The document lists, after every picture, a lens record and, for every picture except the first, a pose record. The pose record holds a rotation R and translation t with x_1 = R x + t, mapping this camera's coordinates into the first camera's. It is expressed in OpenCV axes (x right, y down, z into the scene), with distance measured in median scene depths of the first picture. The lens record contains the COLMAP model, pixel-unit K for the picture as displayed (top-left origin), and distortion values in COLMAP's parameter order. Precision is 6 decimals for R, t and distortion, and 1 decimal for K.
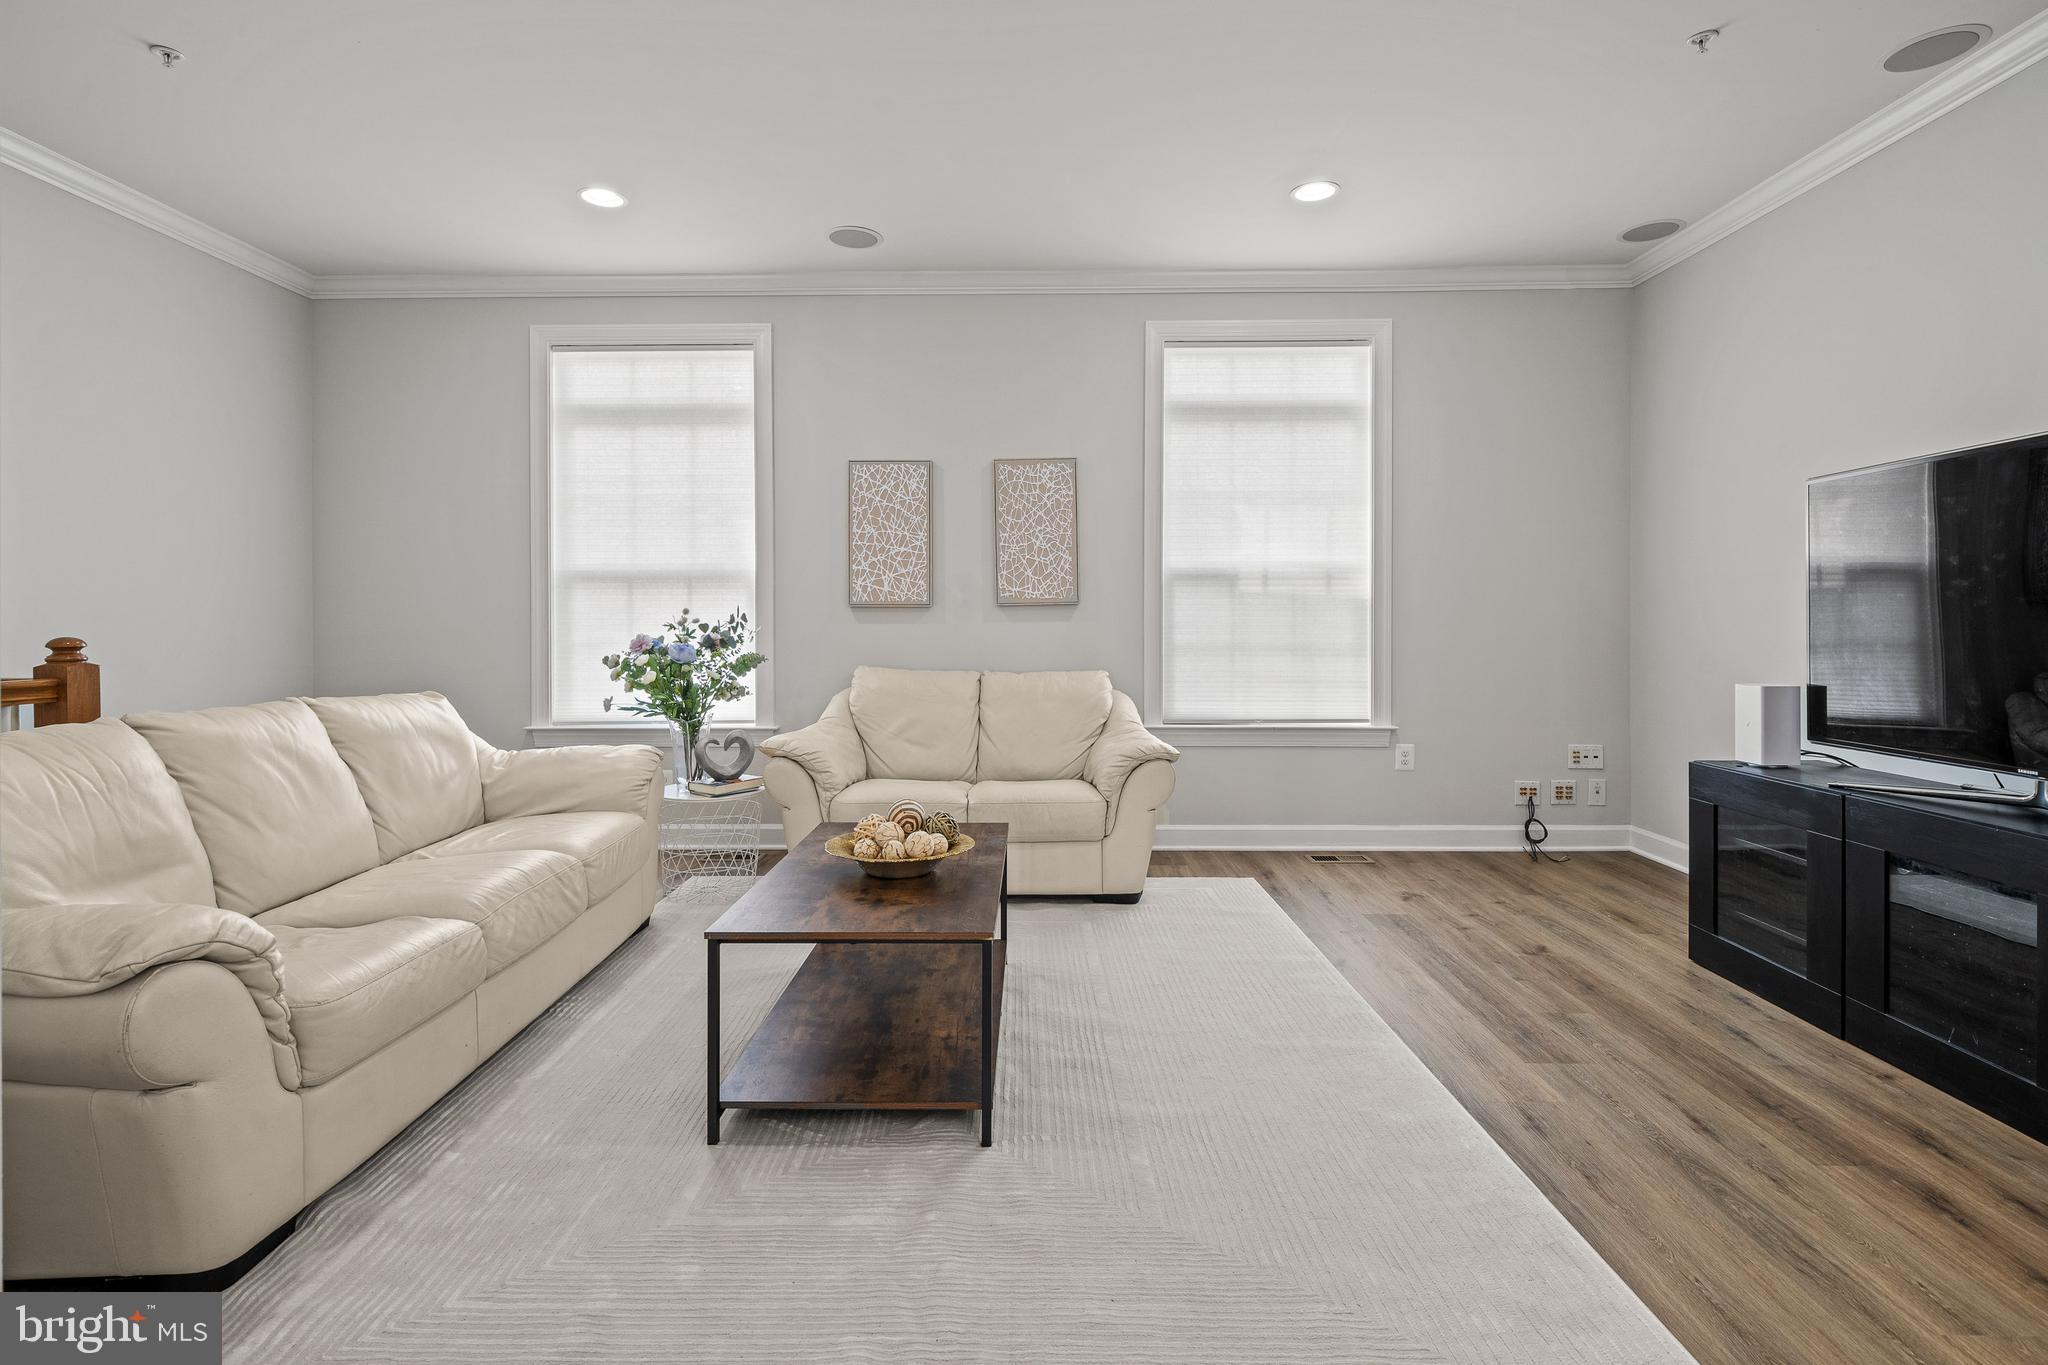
lens RADIAL K [[982.5, 0, 1036.0], [0, 982.5, 628.7], [0, 0, 1]] dist [0.001141, -0.000807]
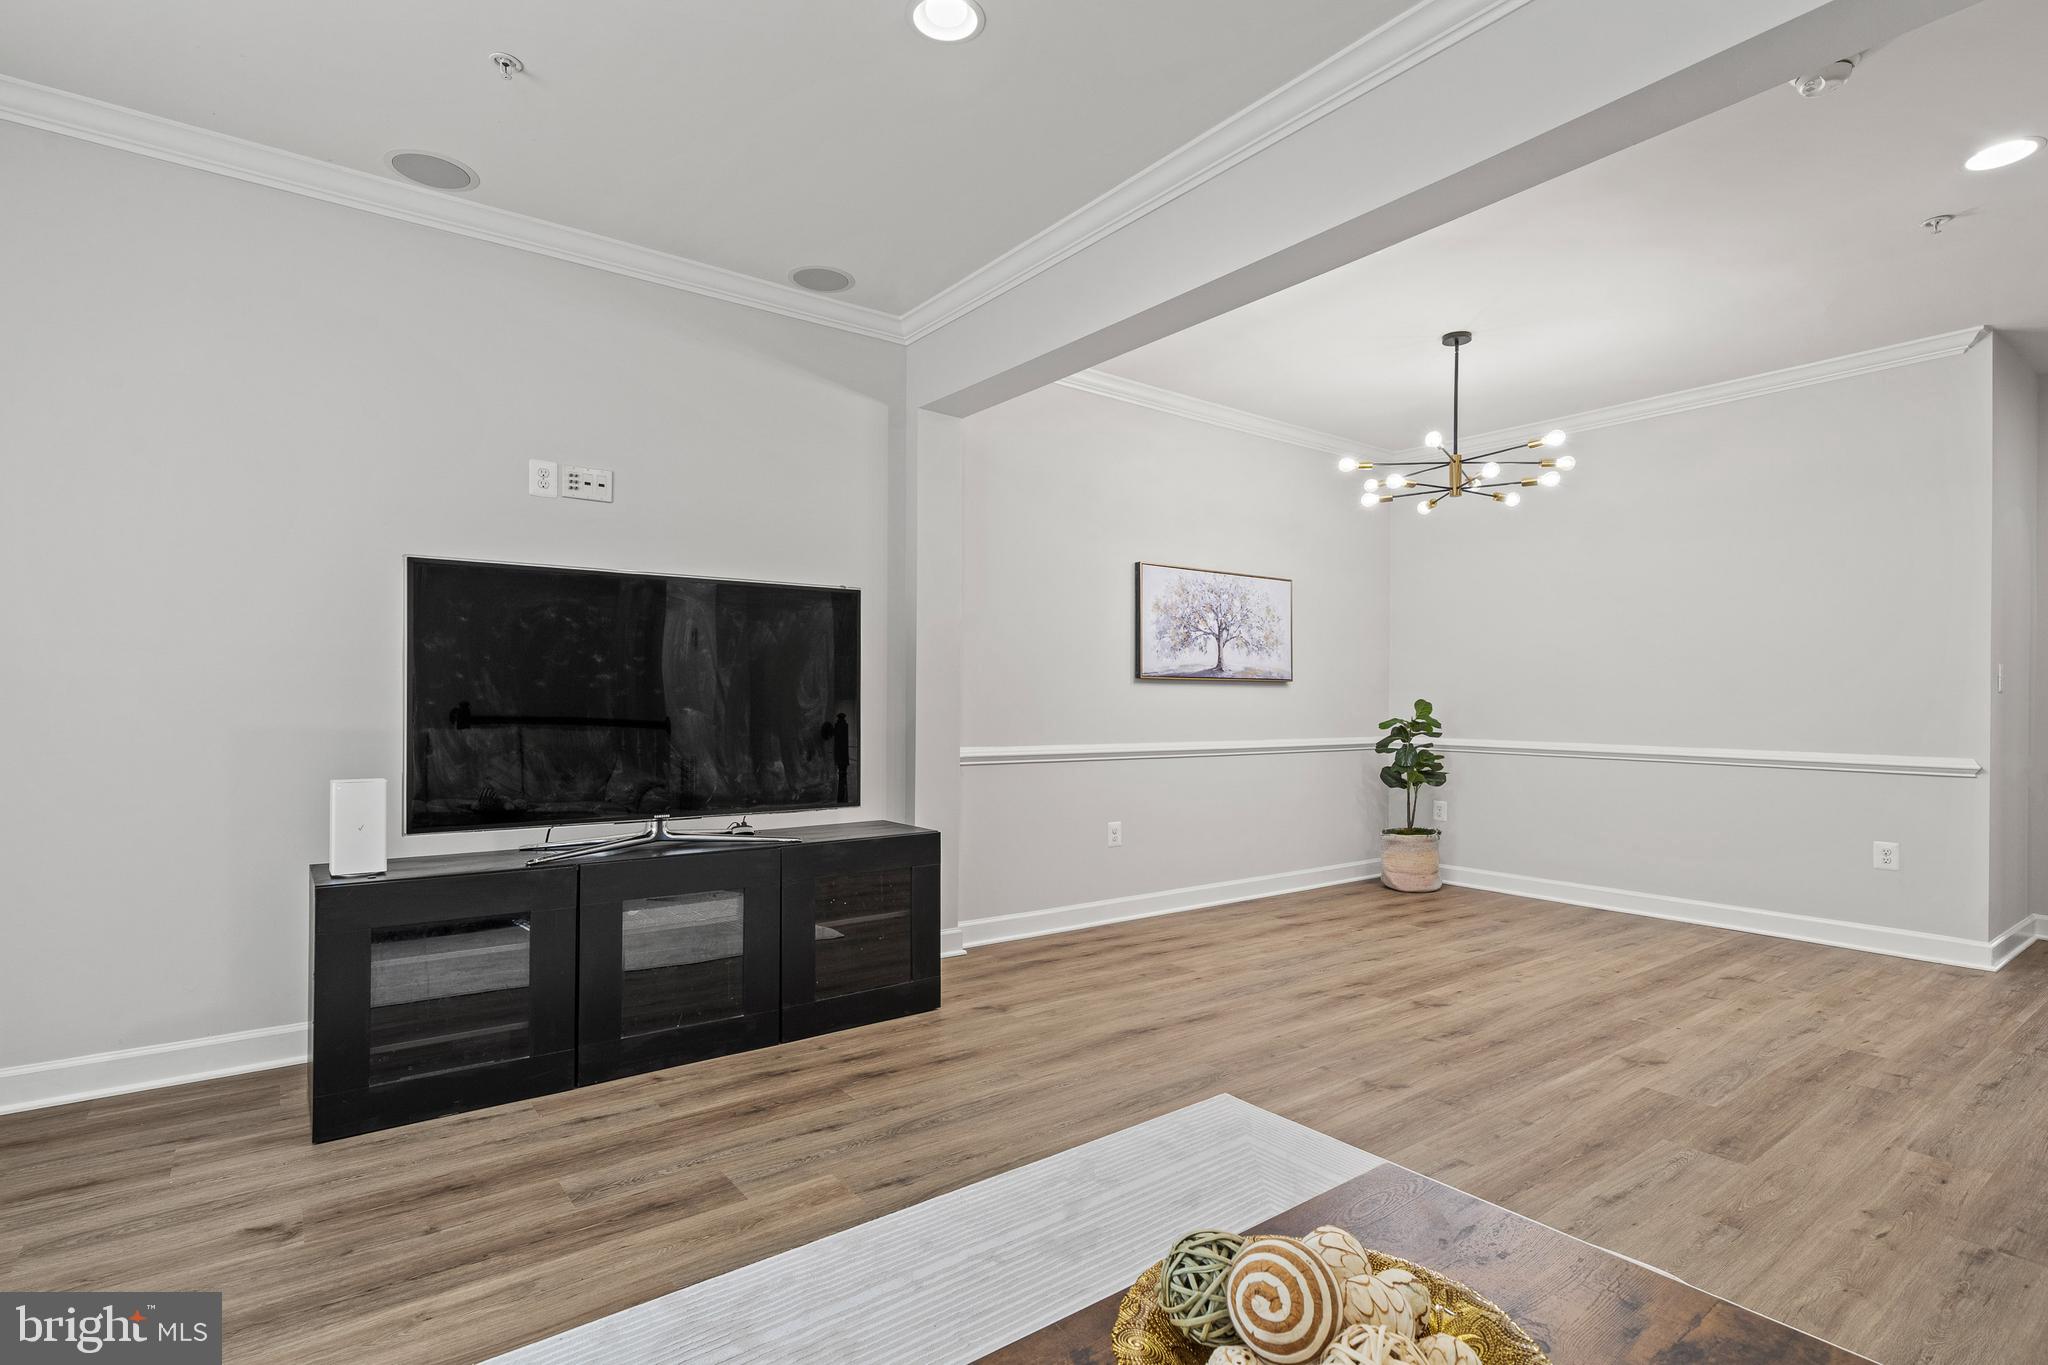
lens RADIAL K [[982.5, 0, 988.4], [0, 982.5, 694.5], [0, 0, 1]] dist [0.001141, -0.000807]
pose [[-0.580133, 0.009334, 0.814469, -0.293372], [0.006816, 0.999955, -0.006605, -0.009790], [-0.814493, 0.001720, -0.580170, 1.072642]]
